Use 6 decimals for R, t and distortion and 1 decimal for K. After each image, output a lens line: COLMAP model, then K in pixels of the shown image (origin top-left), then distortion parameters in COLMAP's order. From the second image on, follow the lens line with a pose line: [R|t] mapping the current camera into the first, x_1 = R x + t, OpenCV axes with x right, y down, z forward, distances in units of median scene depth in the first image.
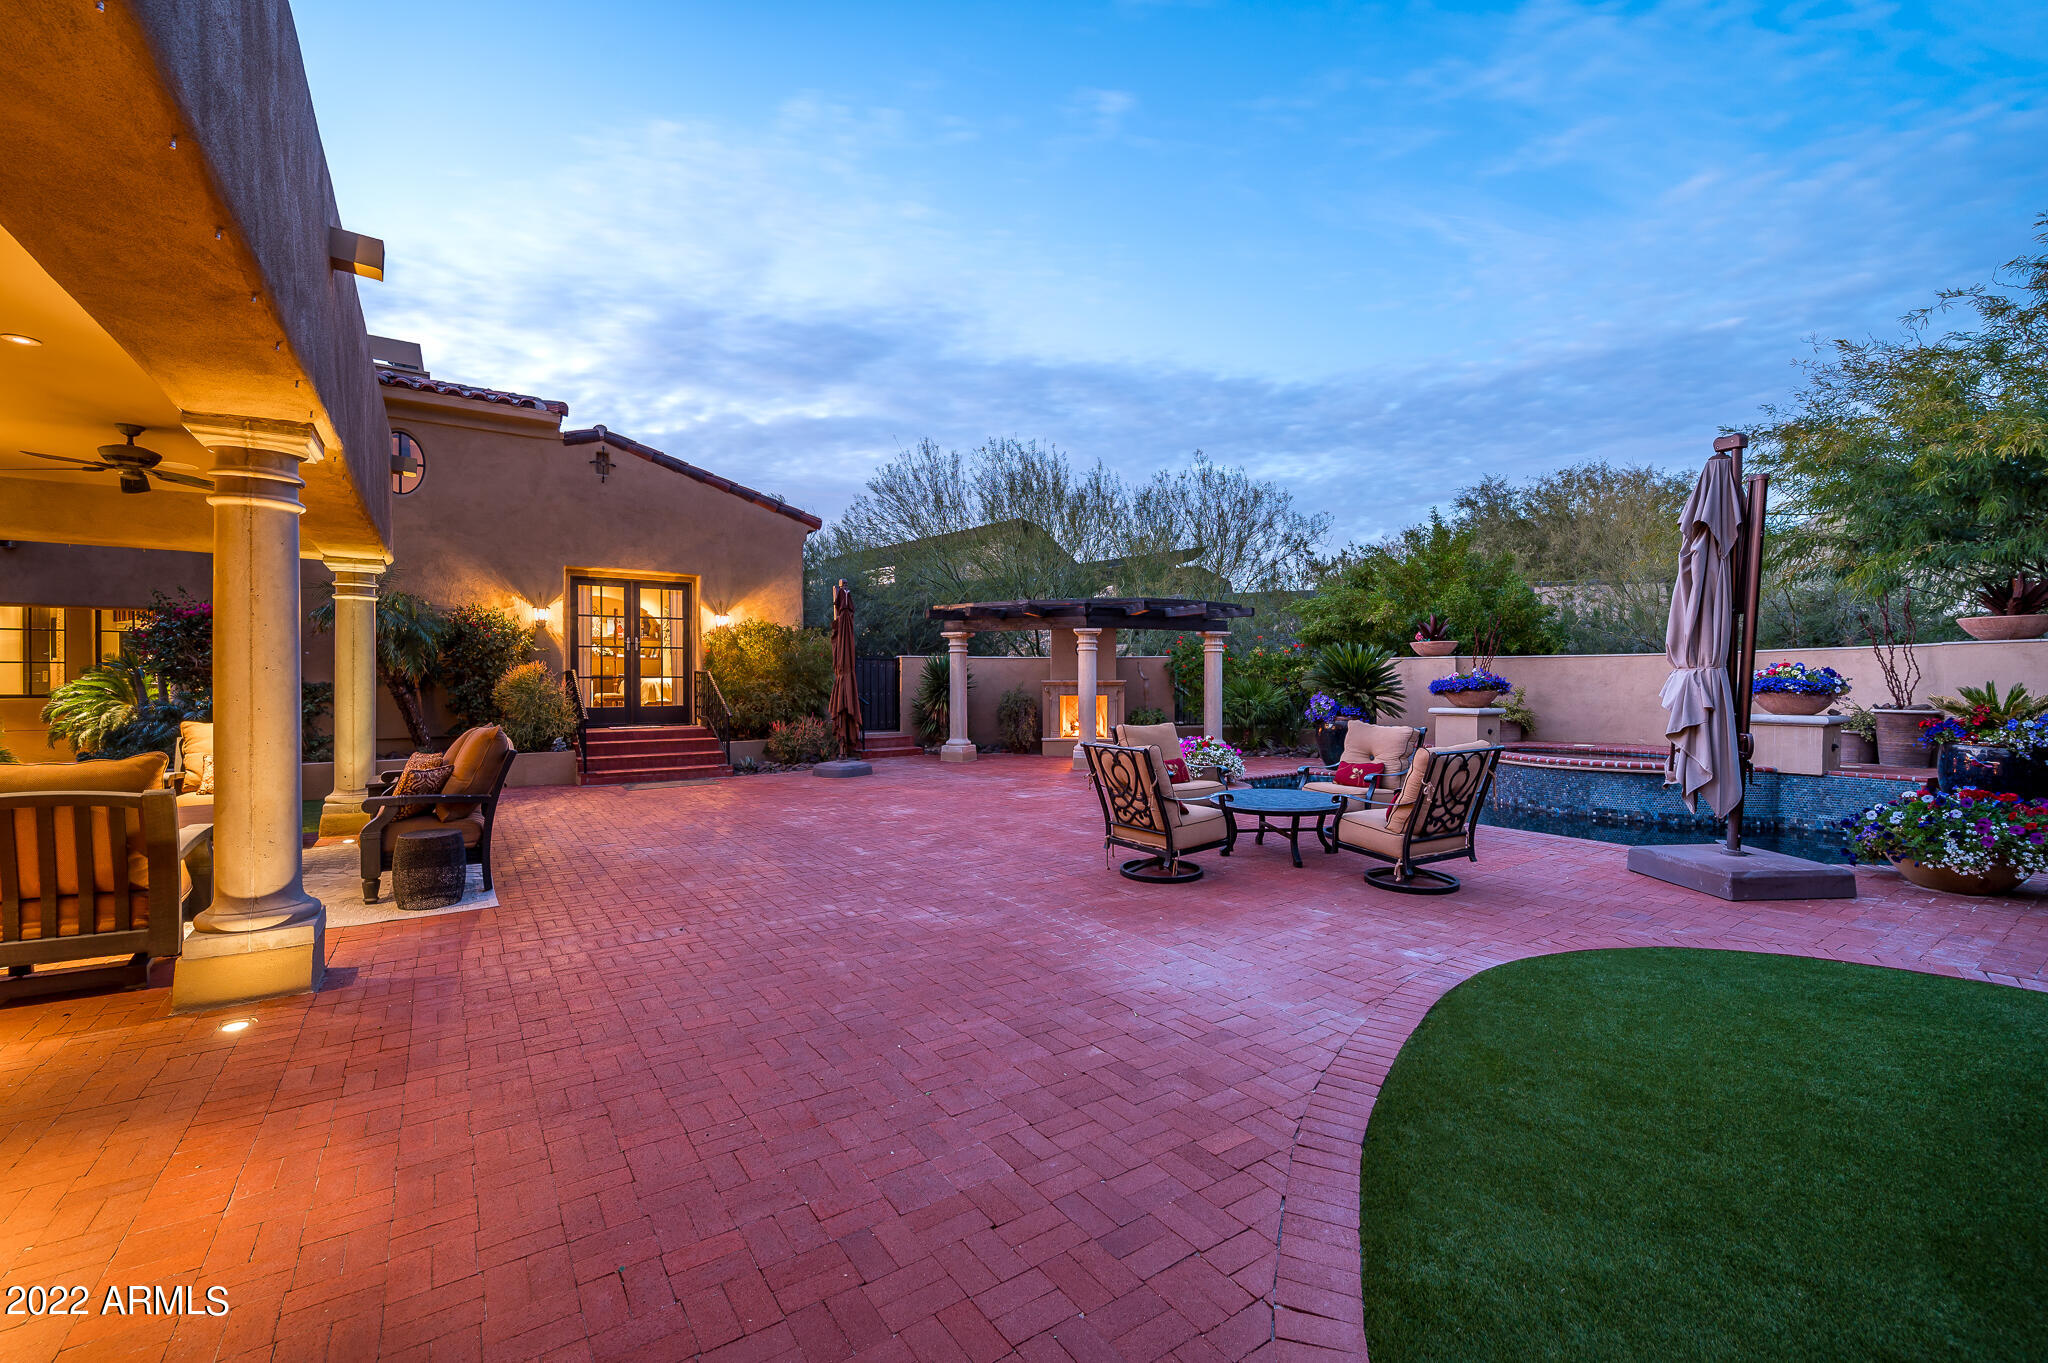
lens RADIAL K [[853.6, 0, 1037.7], [0, 853.6, 677.9], [0, 0, 1]] dist [-0.000851, 0.000404]
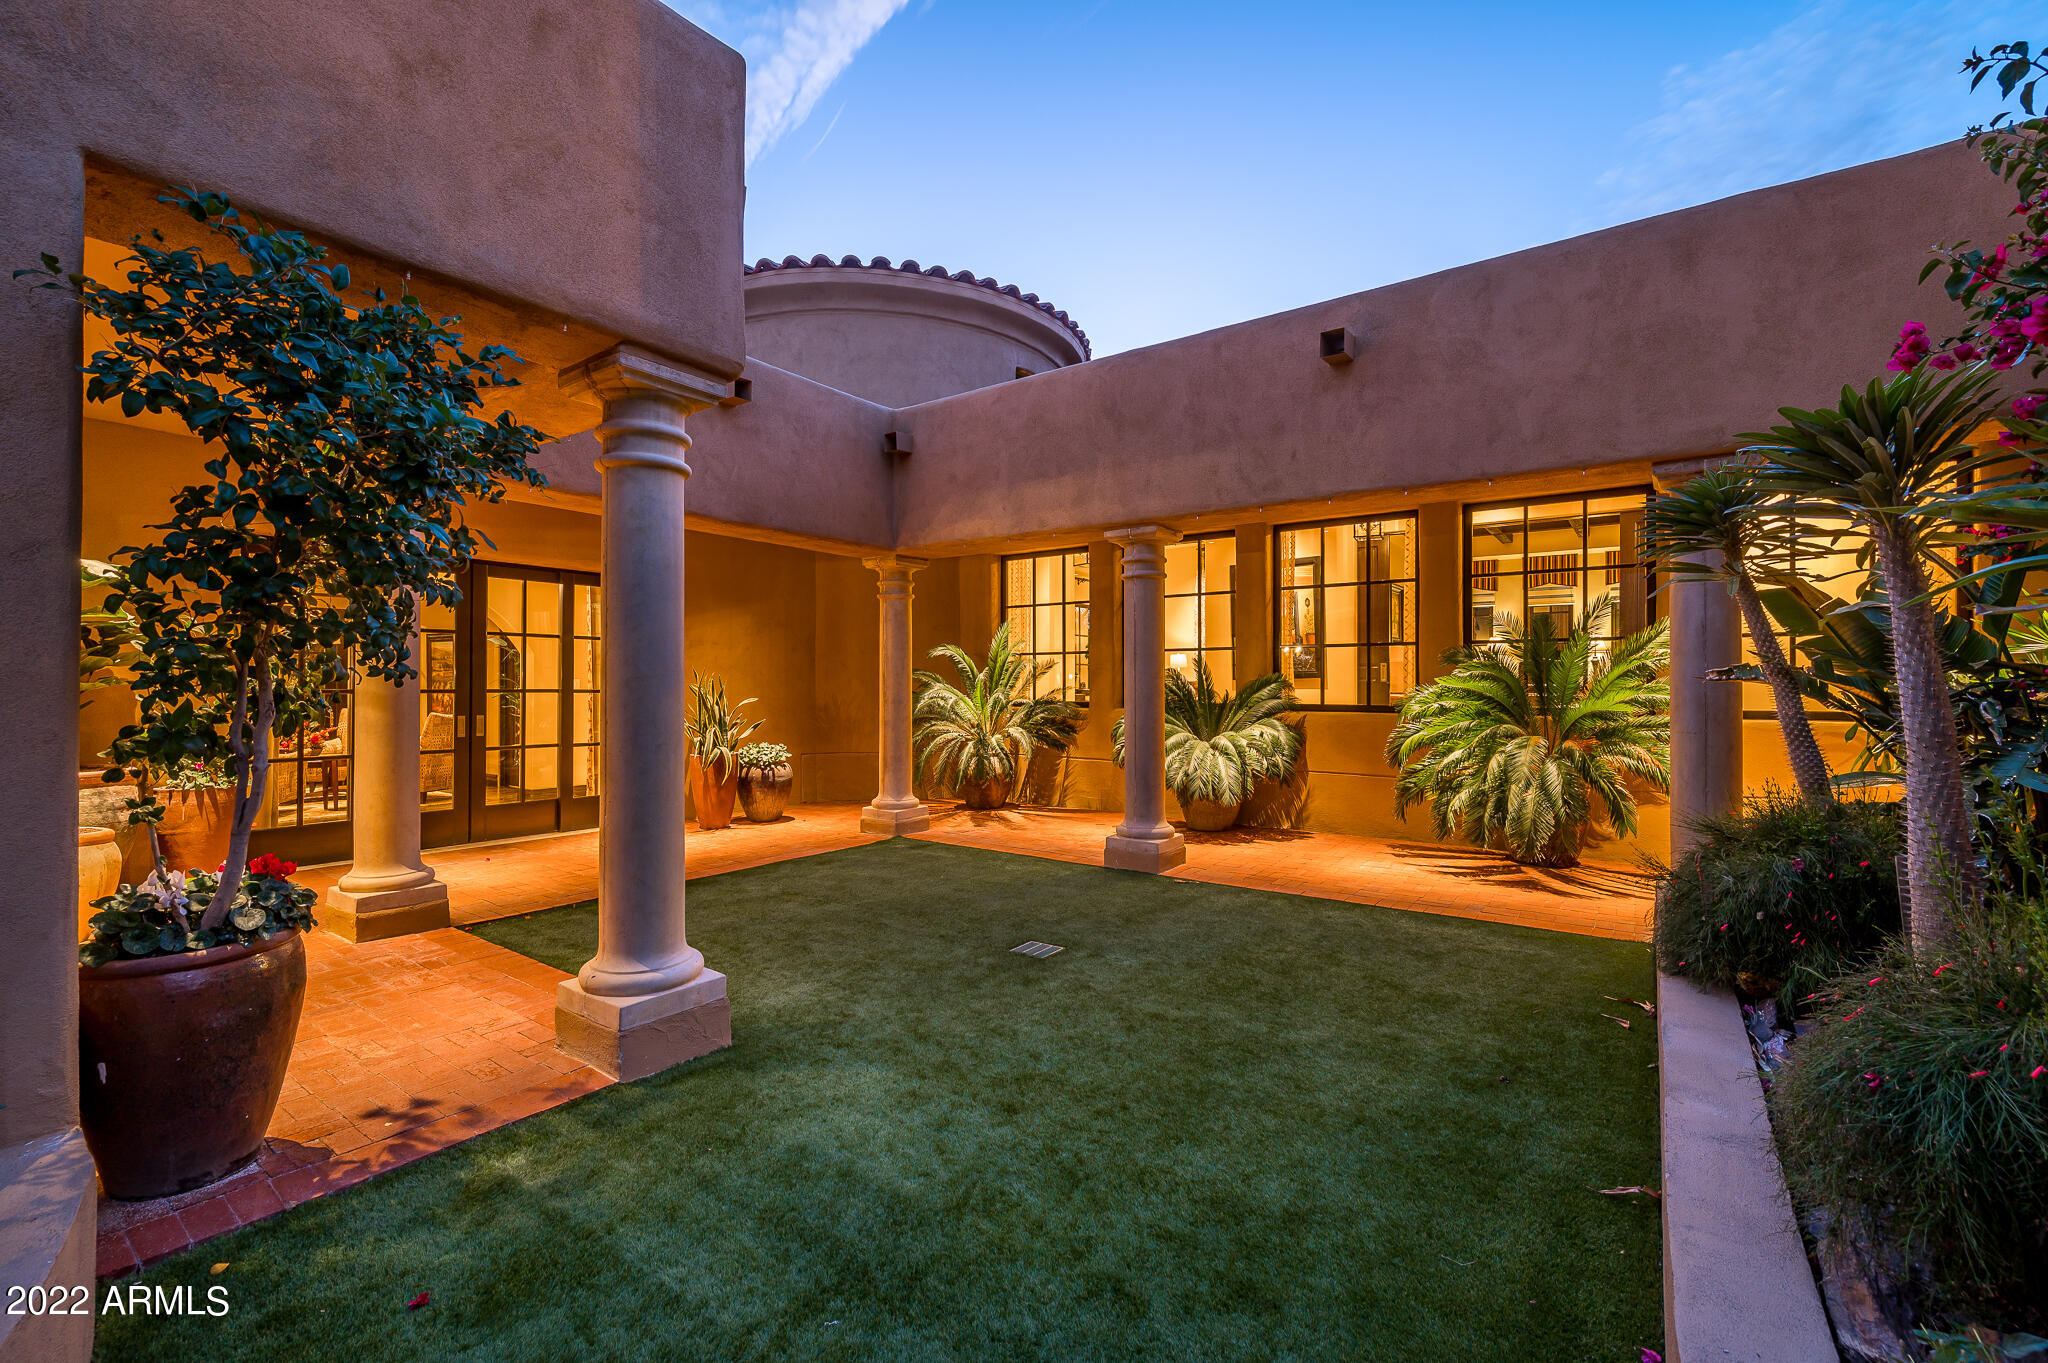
lens RADIAL K [[887.3, 0, 1027.6], [0, 887.3, 685.9], [0, 0, 1]] dist [0.001256, 0.000055]
pose [[0.344668, 0.007067, -0.938698, -1.855958], [0.001746, 0.999965, 0.008170, 0.007135], [0.938723, -0.004455, 0.344643, 1.540299]]
